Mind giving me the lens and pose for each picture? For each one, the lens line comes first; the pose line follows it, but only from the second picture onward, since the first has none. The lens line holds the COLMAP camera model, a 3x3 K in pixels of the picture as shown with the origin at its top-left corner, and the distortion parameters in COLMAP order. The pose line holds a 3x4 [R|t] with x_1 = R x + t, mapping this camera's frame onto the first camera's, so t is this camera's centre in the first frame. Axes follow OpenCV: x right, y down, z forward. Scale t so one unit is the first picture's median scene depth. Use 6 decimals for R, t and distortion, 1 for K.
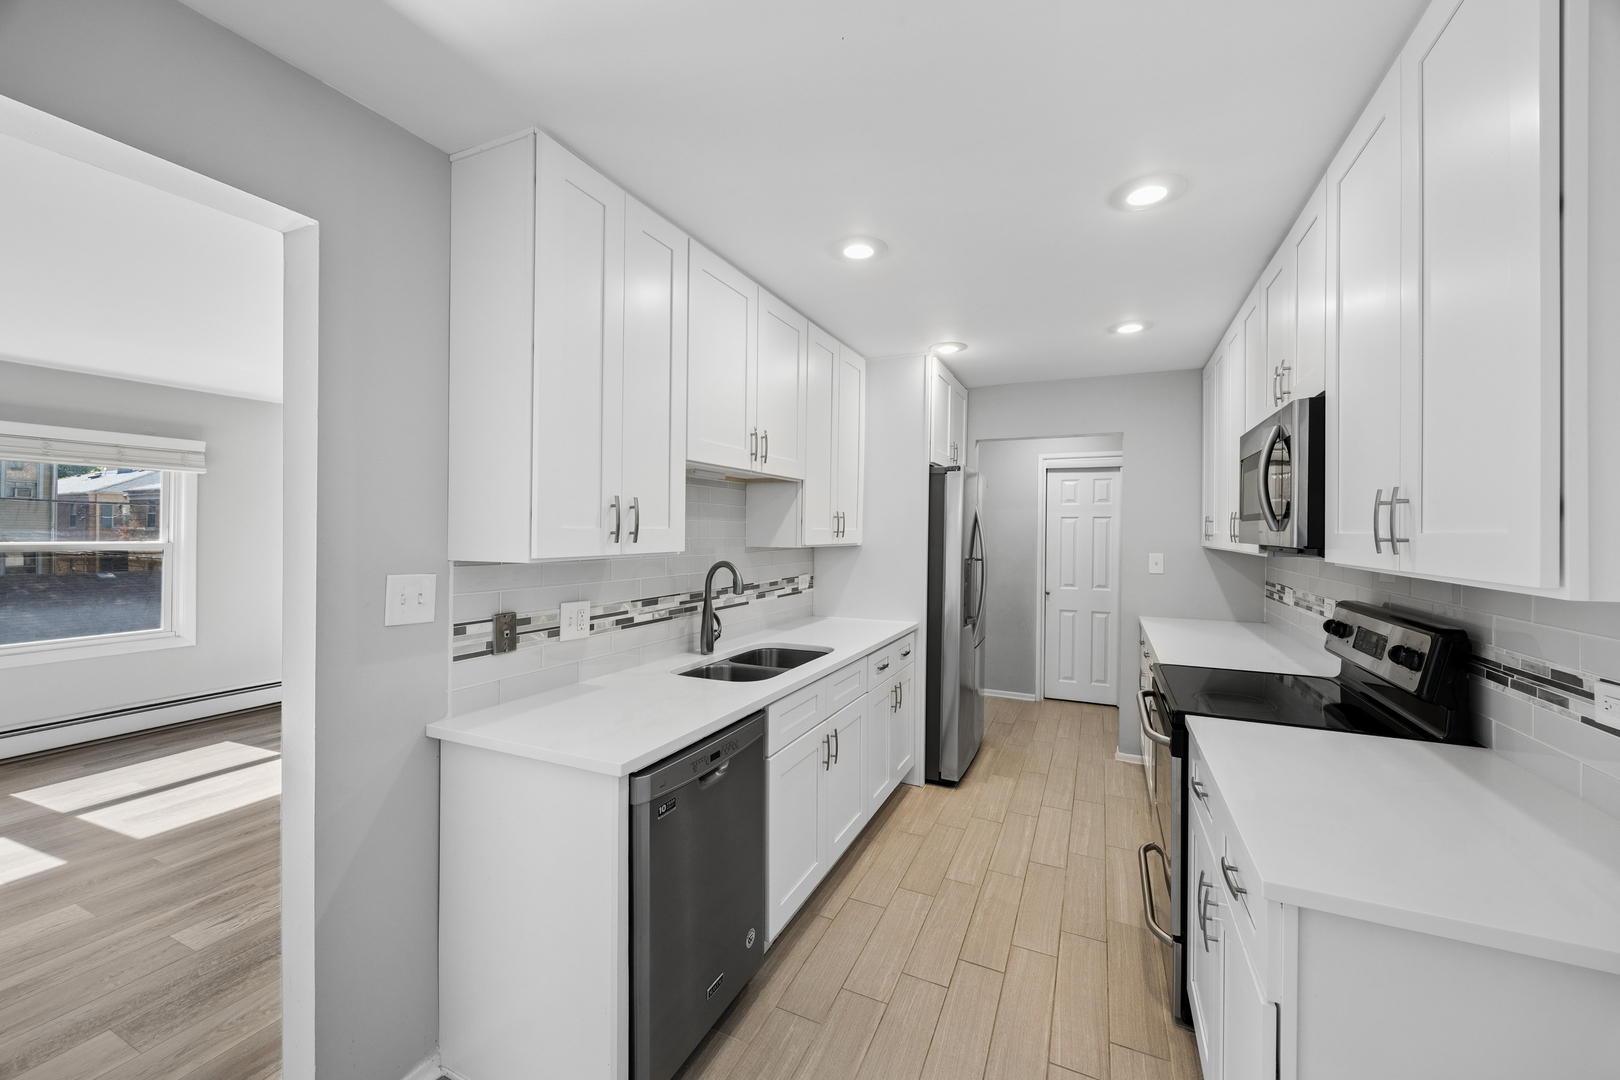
lens RADIAL K [[619.0, 0, 830.2], [0, 619.0, 535.7], [0, 0, 1]] dist [-0.006740, 0.000486]
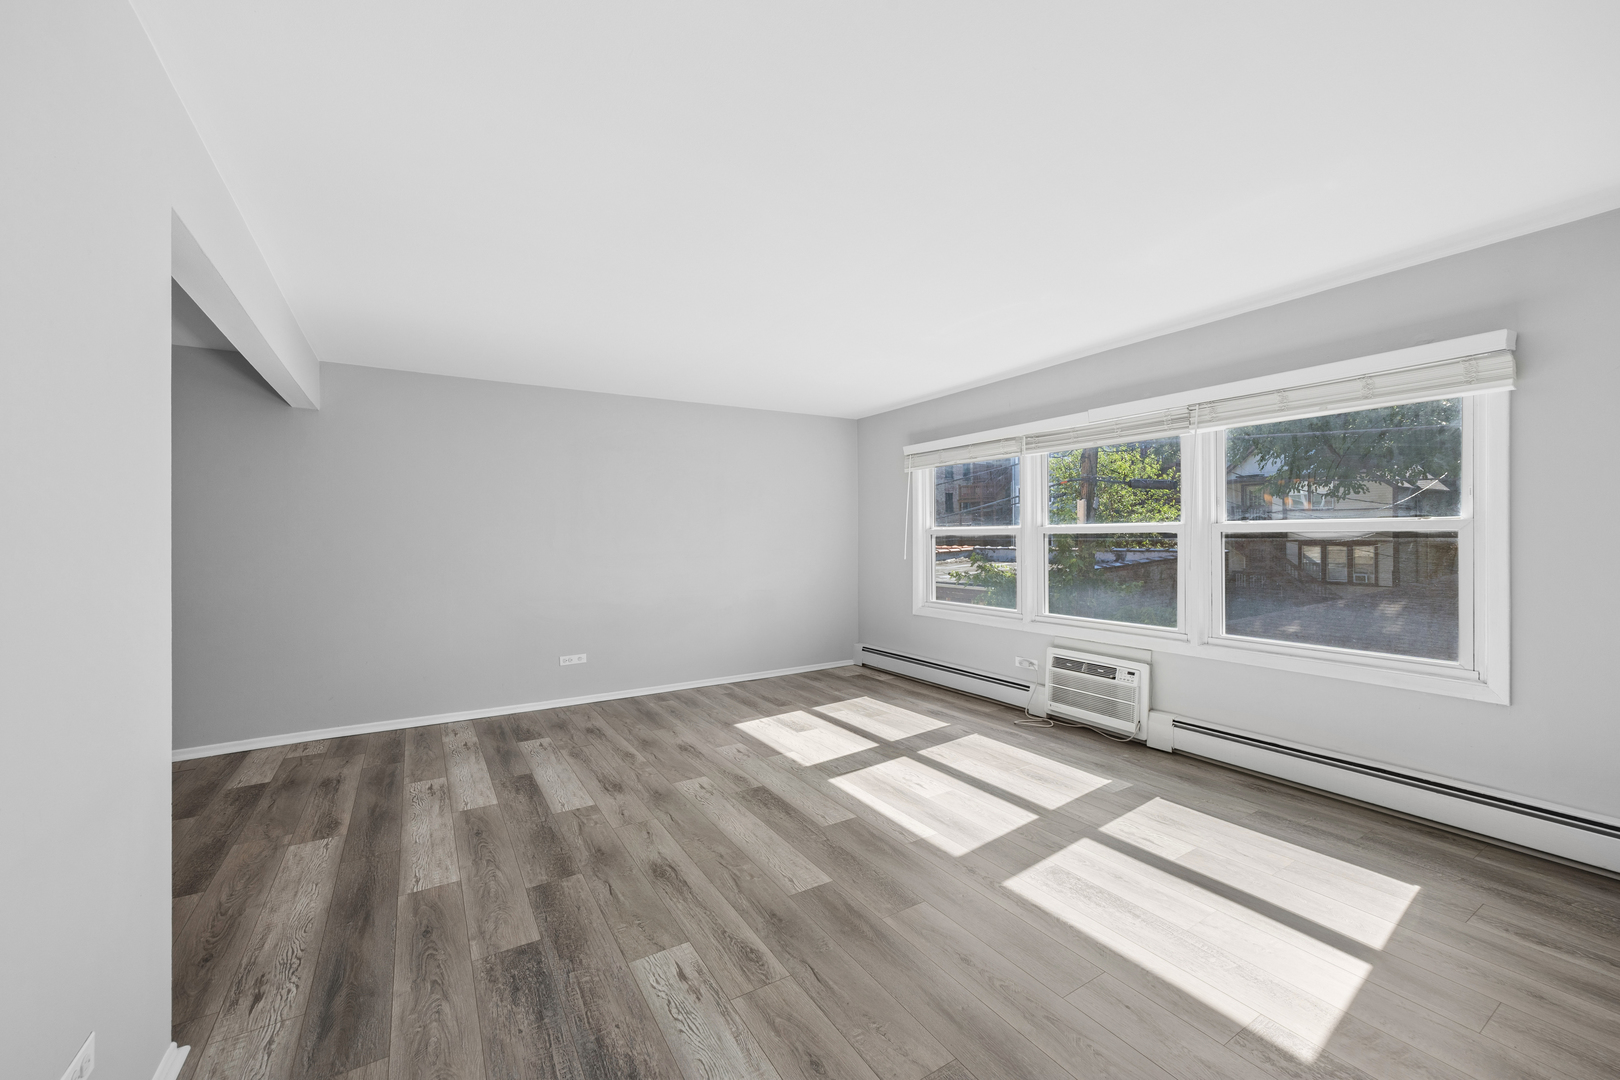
lens RADIAL K [[619.0, 0, 791.6], [0, 619.0, 539.0], [0, 0, 1]] dist [-0.006740, 0.000486]
pose [[-0.582648, -0.010089, -0.812662, -0.355916], [-0.010649, 0.999932, -0.004779, 0.065188], [0.812655, 0.005870, -0.582716, 1.332640]]
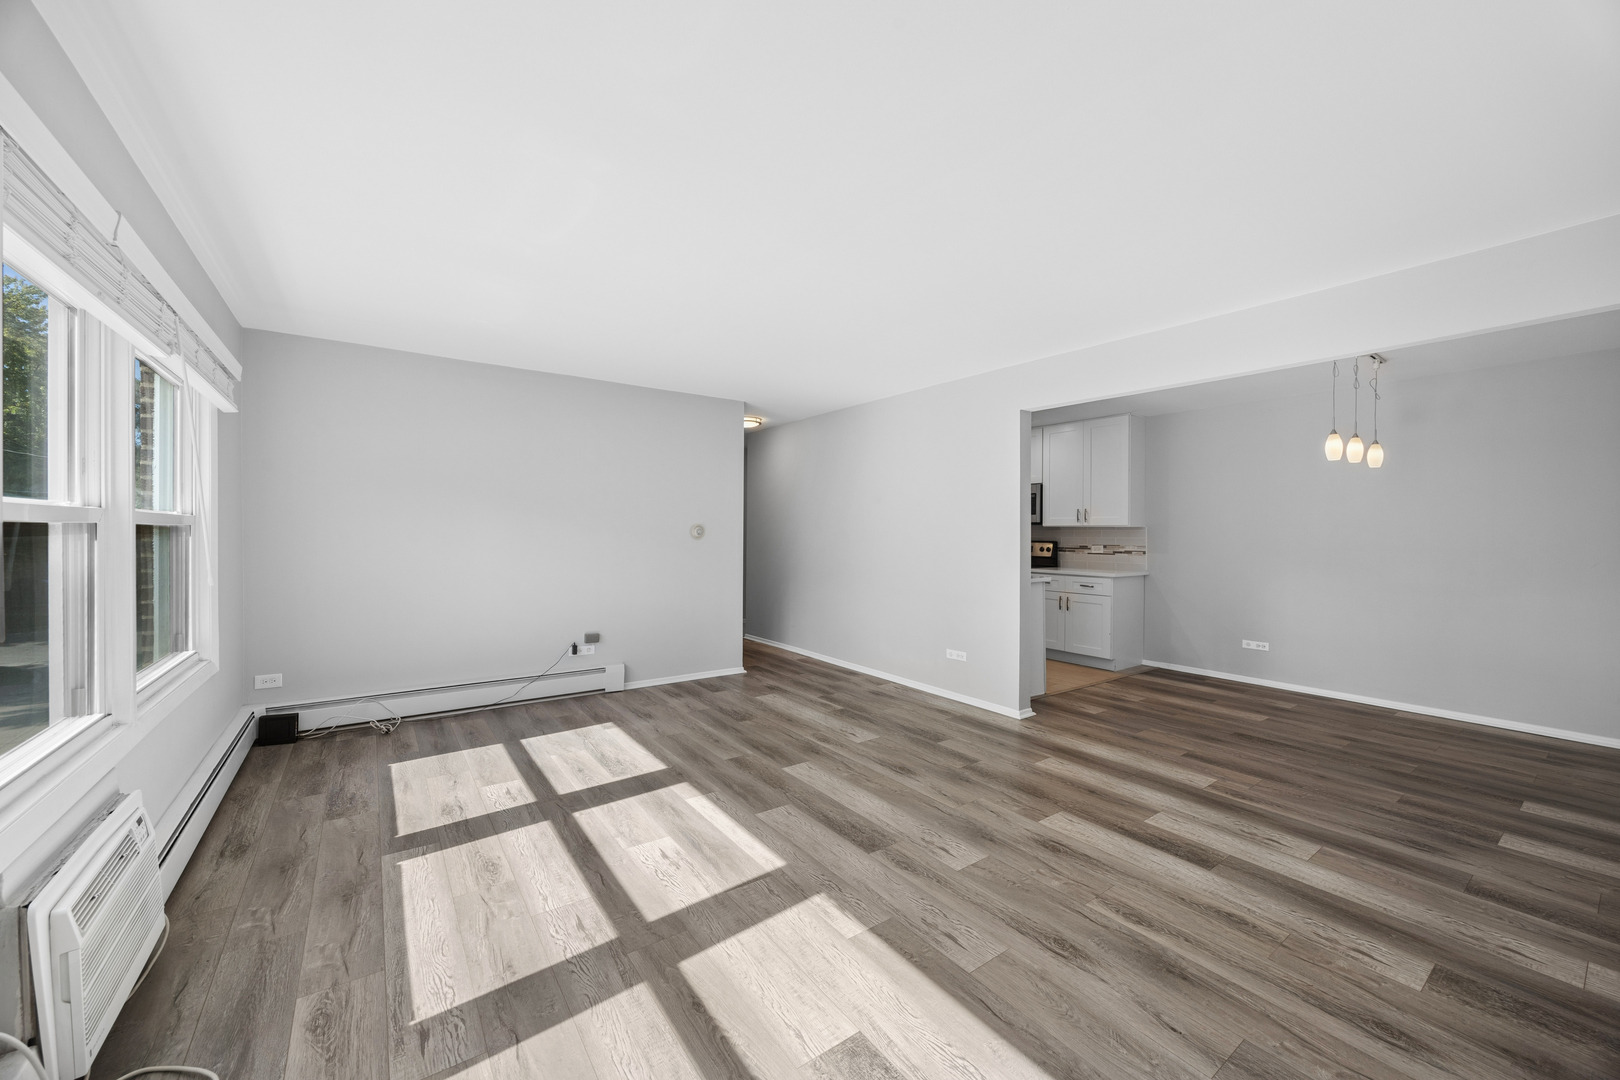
lens RADIAL K [[619.0, 0, 794.1], [0, 619.0, 535.5], [0, 0, 1]] dist [-0.006740, 0.000486]
pose [[0.523970, -0.018056, 0.851545, -2.118778], [0.008106, 0.999836, 0.016213, 0.048256], [-0.851698, -0.001592, 0.524031, 0.216062]]
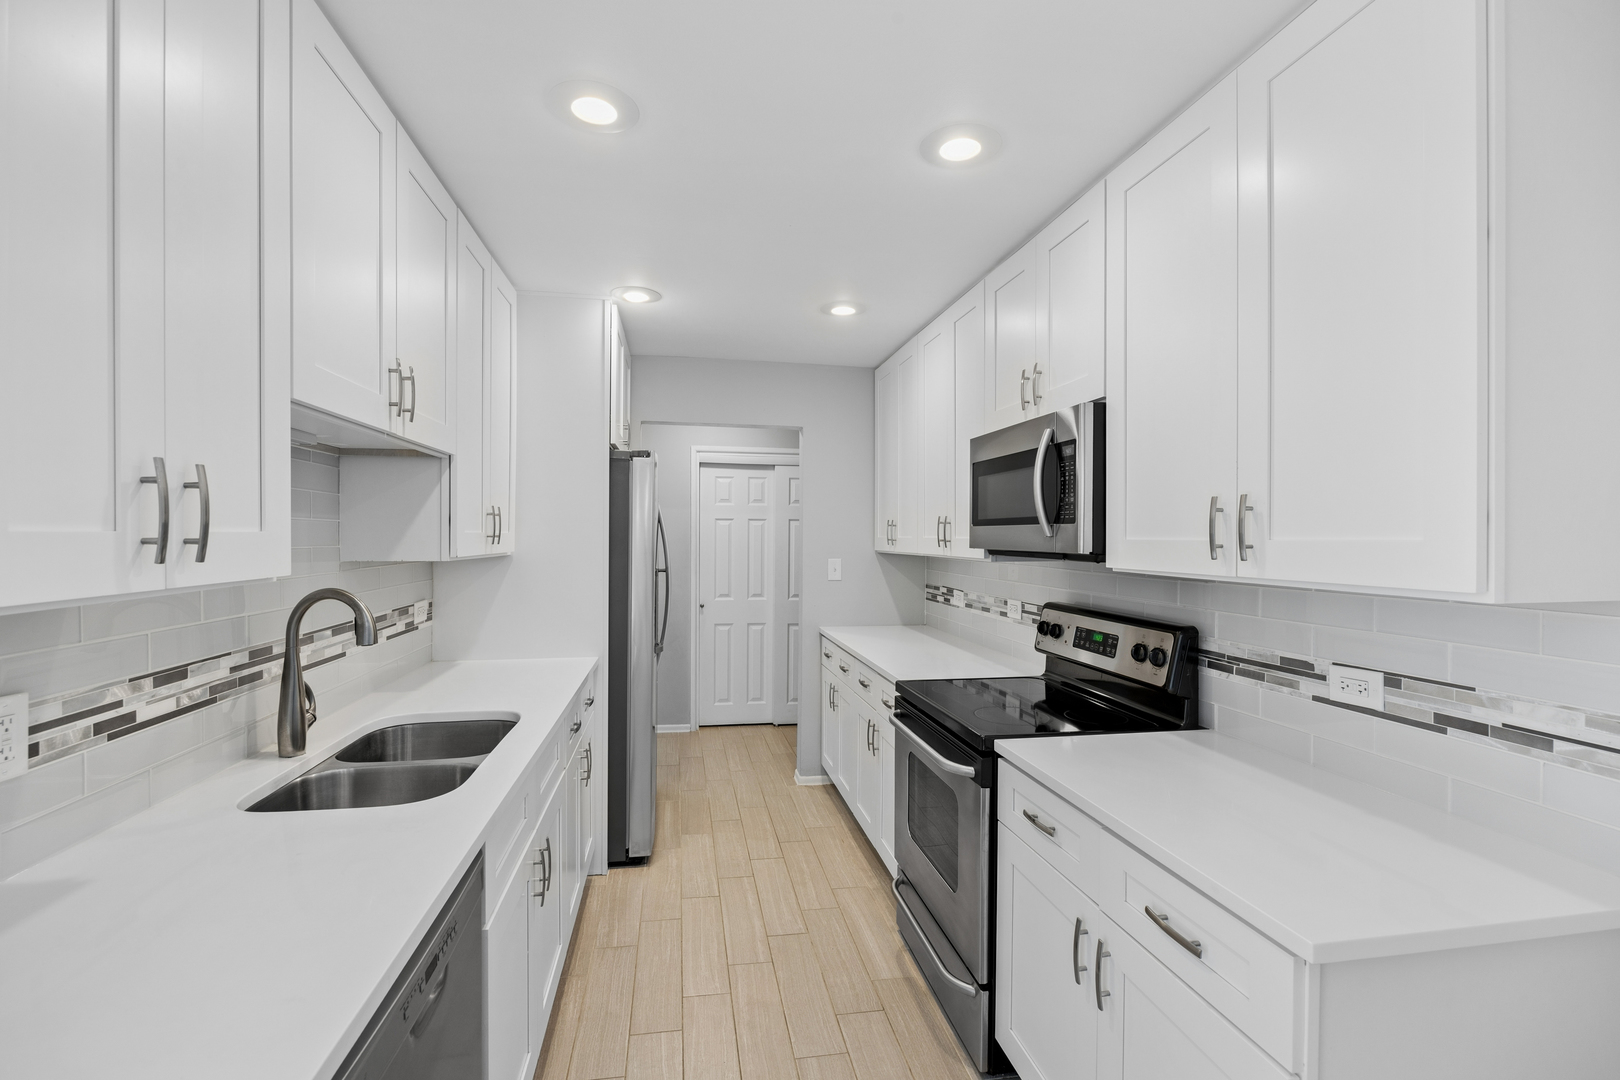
lens RADIAL K [[702.2, 0, 809.9], [0, 702.2, 548.7], [0, 0, 1]] dist [-0.008840, 0.000035]
pose [[0.832432, -0.010239, 0.554032, -0.155040], [0.002603, 0.999890, 0.014568, -0.003674], [-0.554120, -0.010685, 0.832368, 0.214415]]
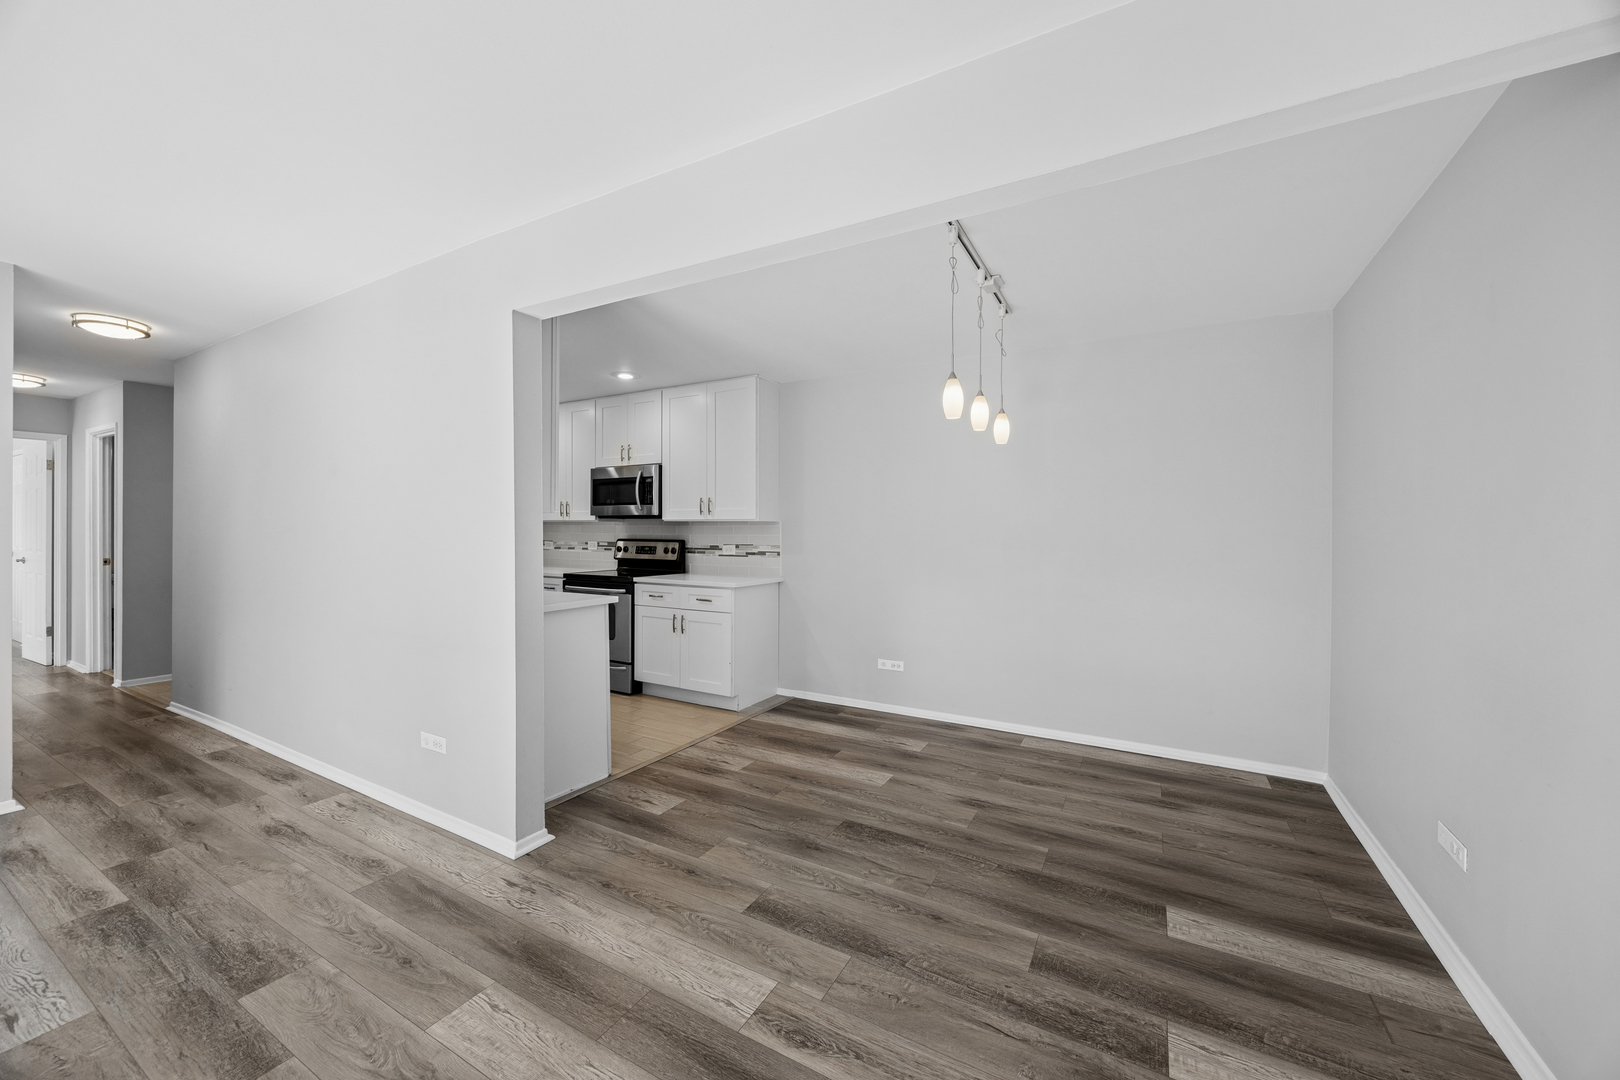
lens RADIAL K [[619.0, 0, 797.5], [0, 619.0, 528.3], [0, 0, 1]] dist [-0.006740, 0.000486]
pose [[0.114637, -0.009447, 0.993363, -1.316344], [0.001909, 0.999955, 0.009289, 0.066398], [-0.993406, 0.000831, 0.114650, 0.047745]]
